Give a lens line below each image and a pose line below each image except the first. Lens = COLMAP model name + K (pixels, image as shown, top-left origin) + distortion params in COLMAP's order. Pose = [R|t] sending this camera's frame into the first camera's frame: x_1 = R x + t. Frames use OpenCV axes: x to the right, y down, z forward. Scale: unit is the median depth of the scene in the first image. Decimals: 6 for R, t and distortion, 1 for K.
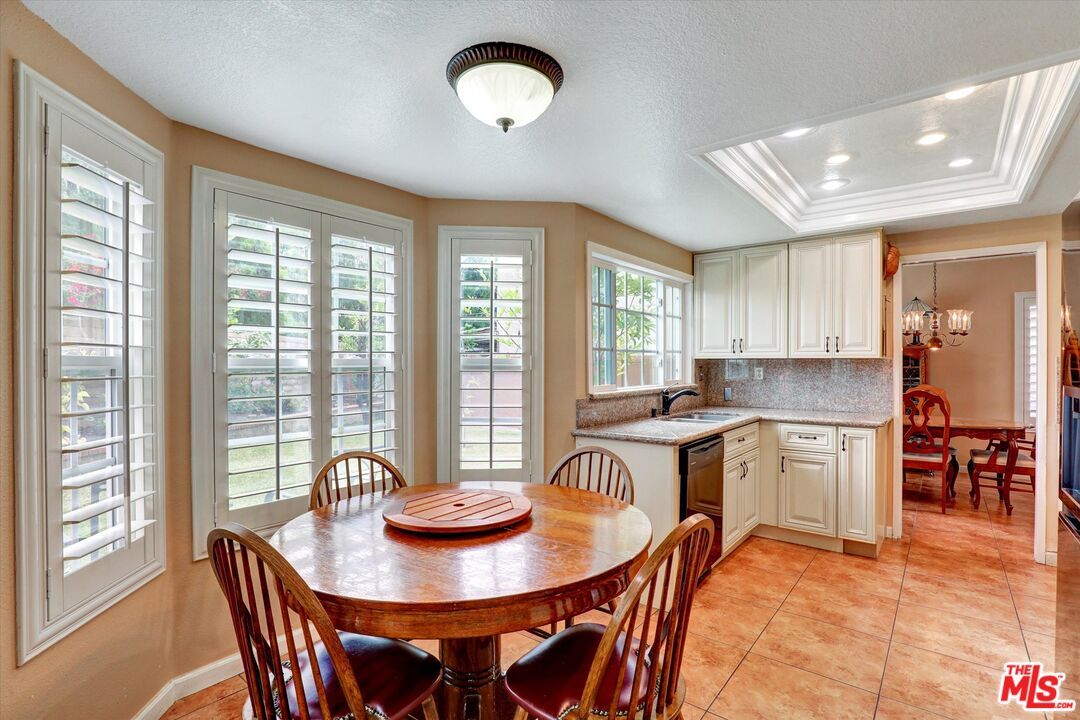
lens RADIAL K [[513.1, 0, 545.8], [0, 513.1, 361.1], [0, 0, 1]] dist [-0.029638, 0.000739]
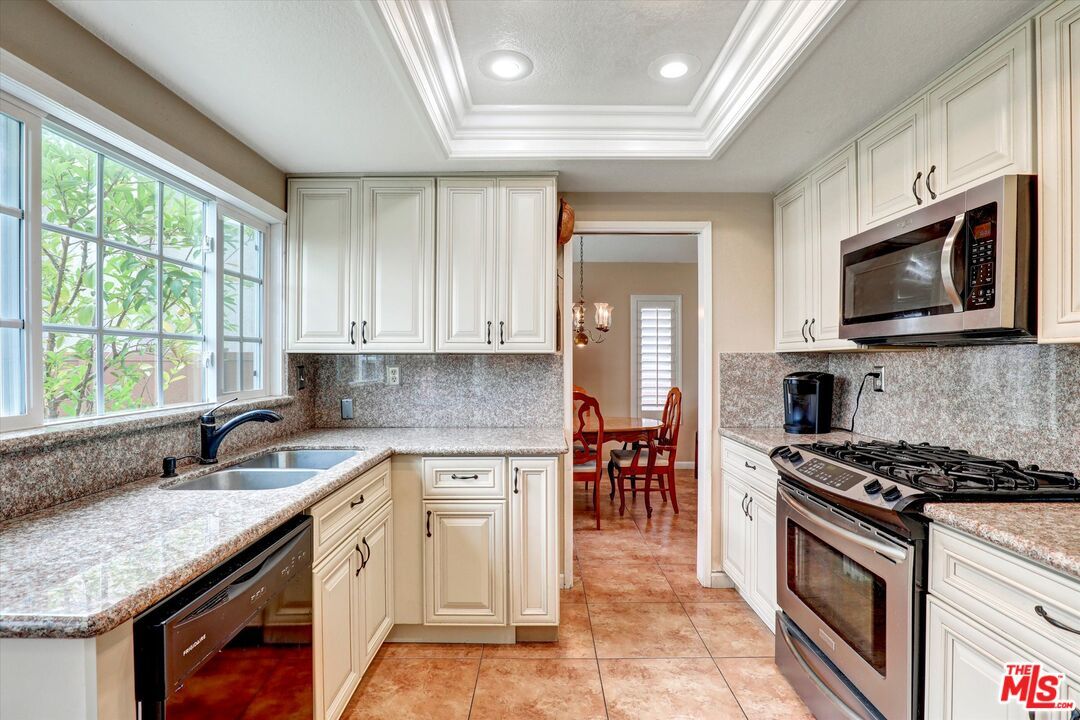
lens RADIAL K [[513.1, 0, 545.0], [0, 513.1, 359.5], [0, 0, 1]] dist [-0.029638, 0.000739]
pose [[0.785966, 0.000276, 0.618270, 0.186767], [0.000368, 1.000000, -0.000915, 0.004187], [-0.618270, 0.000947, 0.785966, 0.411298]]
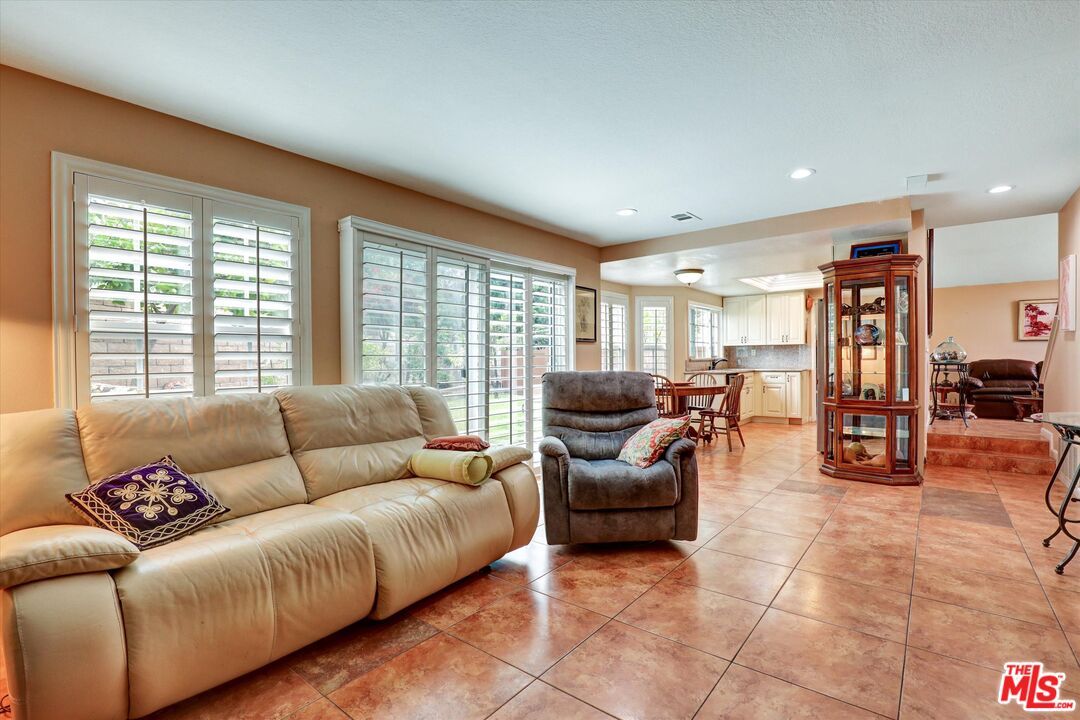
lens RADIAL K [[513.1, 0, 539.9], [0, 513.1, 359.3], [0, 0, 1]] dist [-0.029638, 0.000739]
pose [[0.999953, -0.009444, 0.002244, -0.562102], [0.009427, 0.999926, 0.007725, 0.032745], [-0.002316, -0.007703, 0.999968, -1.326091]]
